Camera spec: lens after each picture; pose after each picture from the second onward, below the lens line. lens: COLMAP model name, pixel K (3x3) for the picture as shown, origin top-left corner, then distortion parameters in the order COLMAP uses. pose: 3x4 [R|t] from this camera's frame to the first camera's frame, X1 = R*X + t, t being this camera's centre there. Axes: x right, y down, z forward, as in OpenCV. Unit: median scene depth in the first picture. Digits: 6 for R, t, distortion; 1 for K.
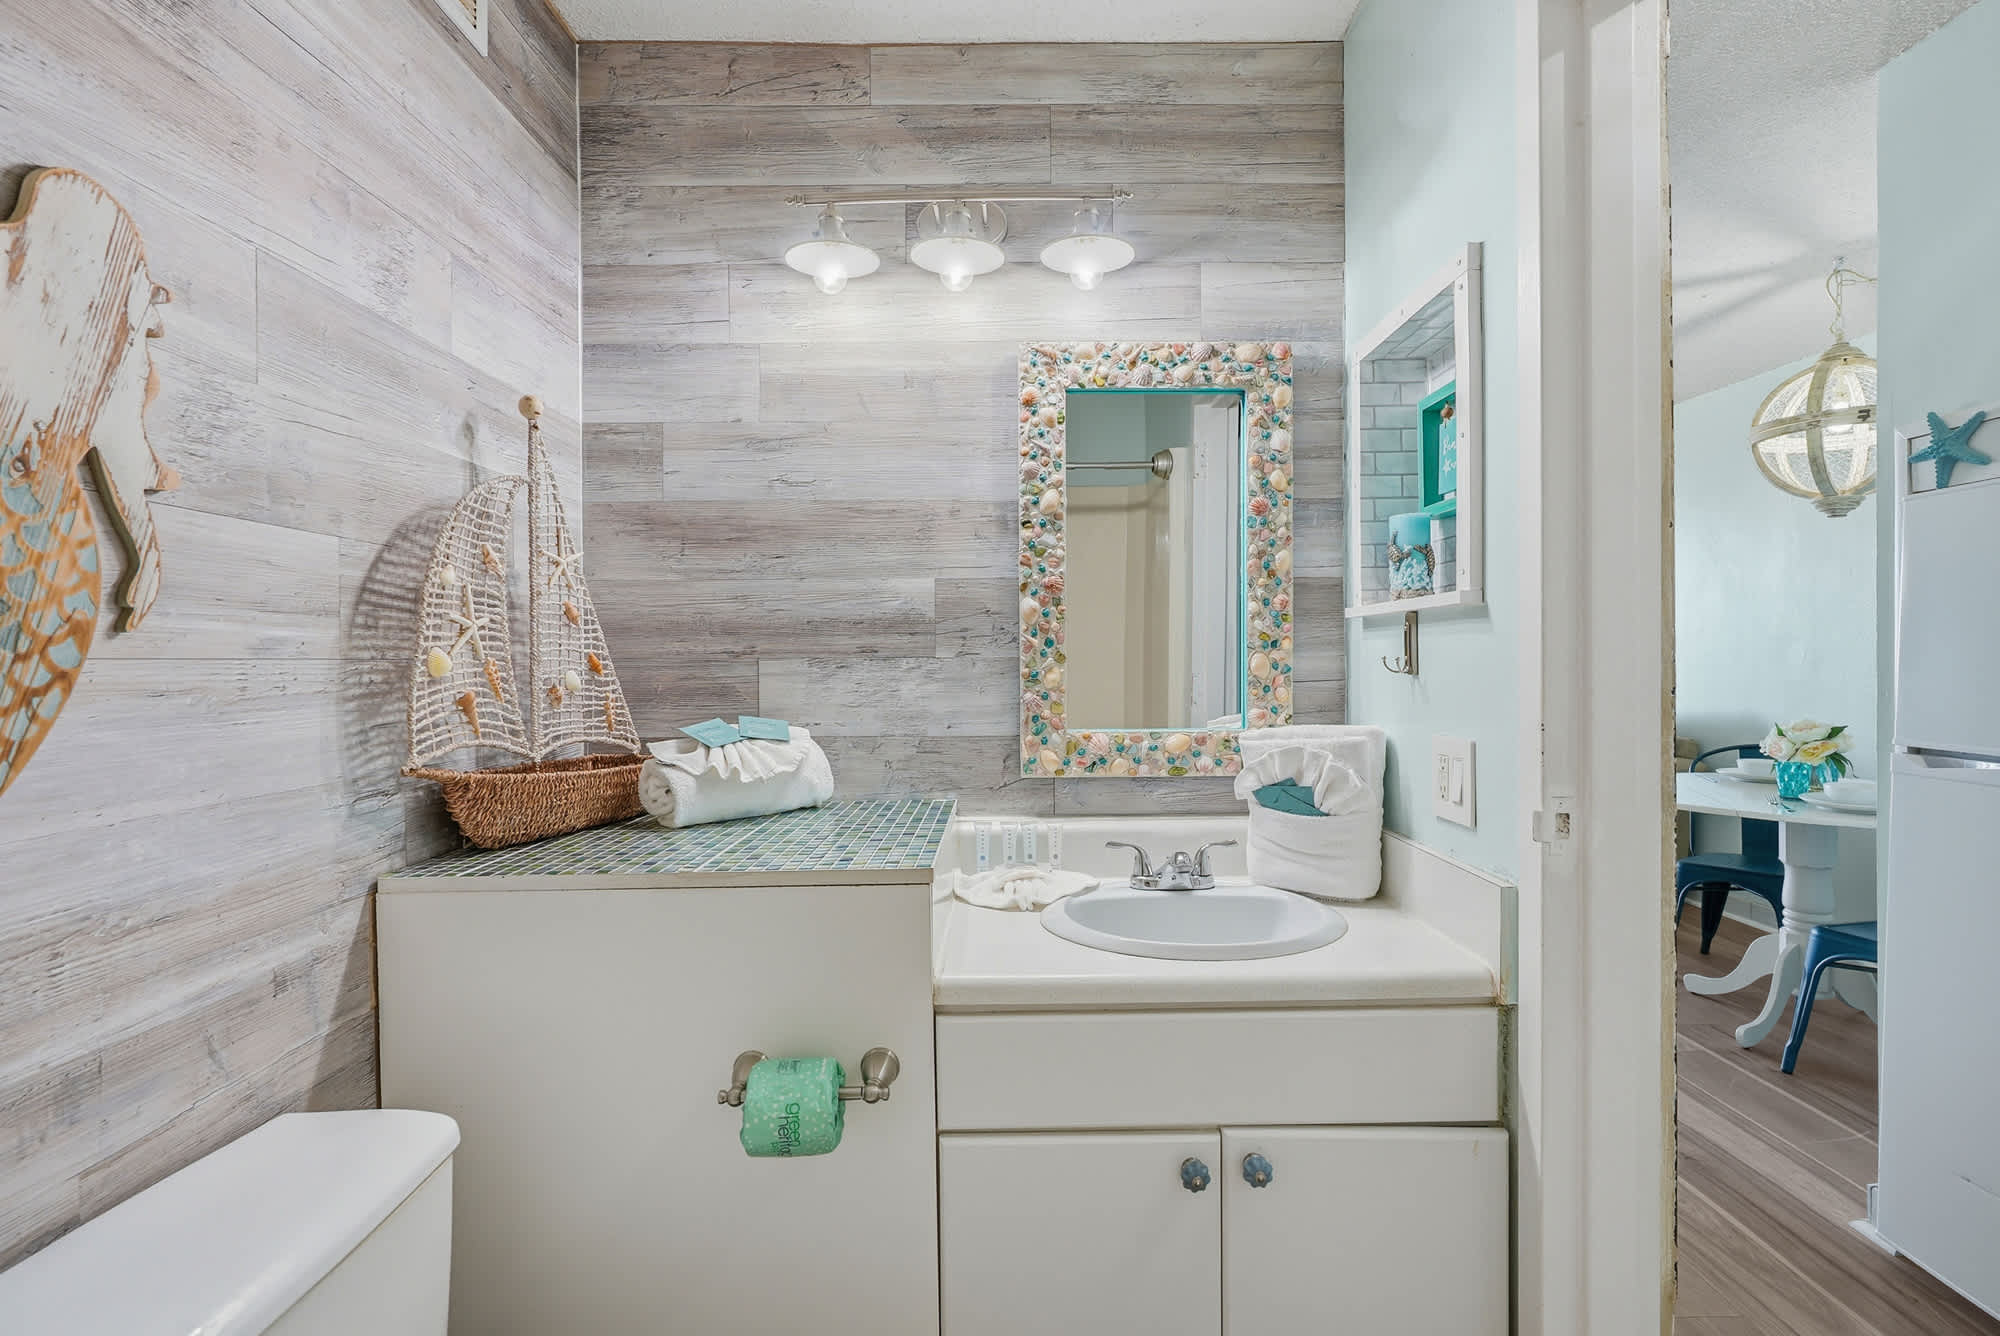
lens RADIAL K [[913.7, 0, 1002.7], [0, 913.7, 667.4], [0, 0, 1]] dist [-0.010329, 0.003595]
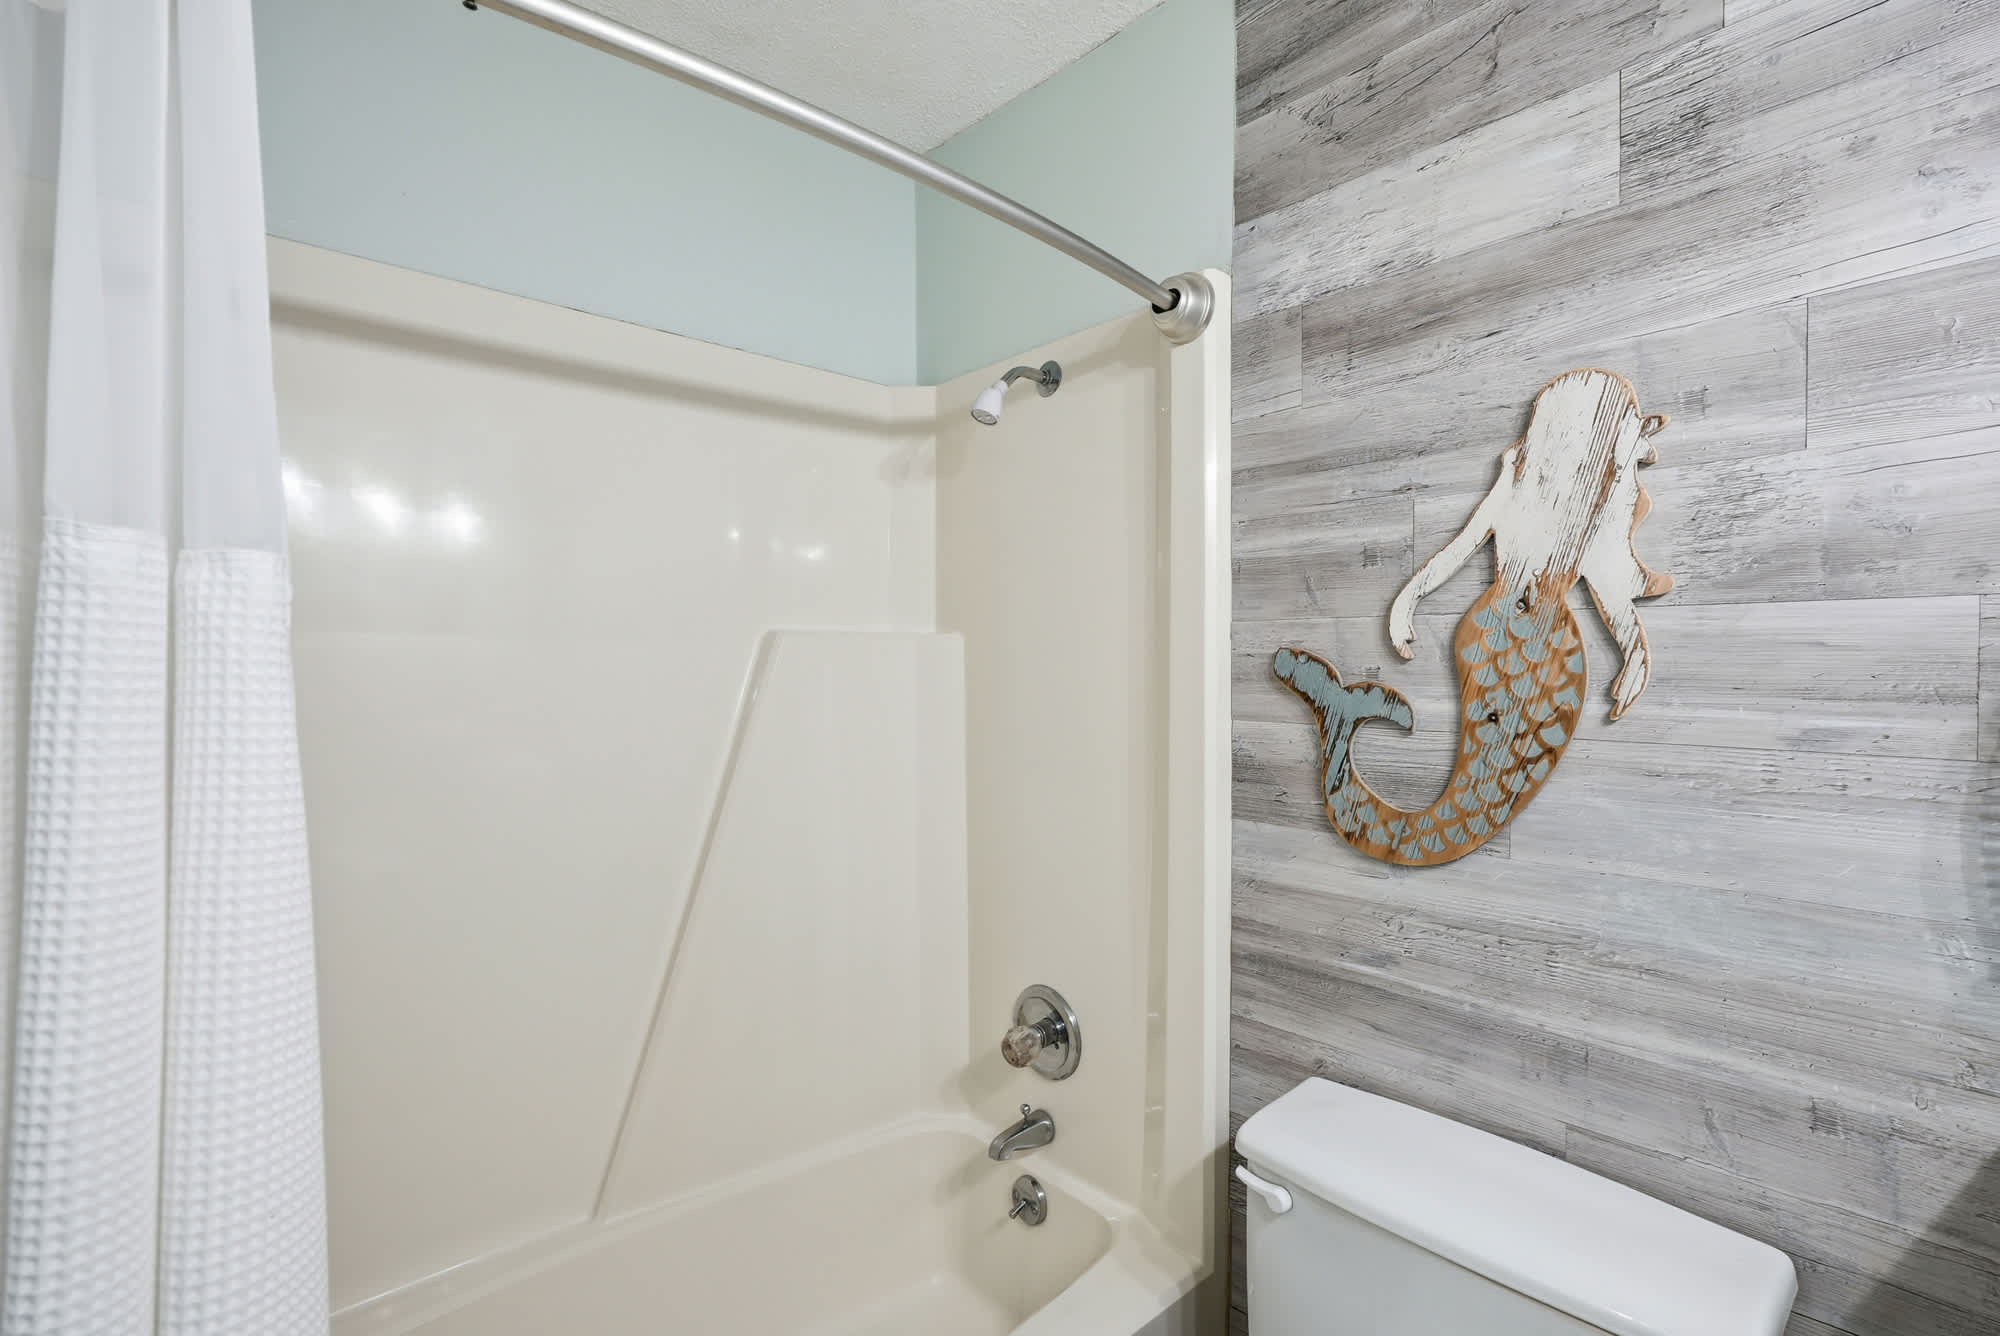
lens RADIAL K [[913.7, 0, 1004.3], [0, 913.7, 676.7], [0, 0, 1]] dist [-0.010329, 0.003595]
pose [[-0.739306, 0.016133, -0.673176, 0.460045], [-0.000784, 0.999692, 0.024819, -0.126442], [0.673369, 0.018877, -0.739065, 1.350219]]
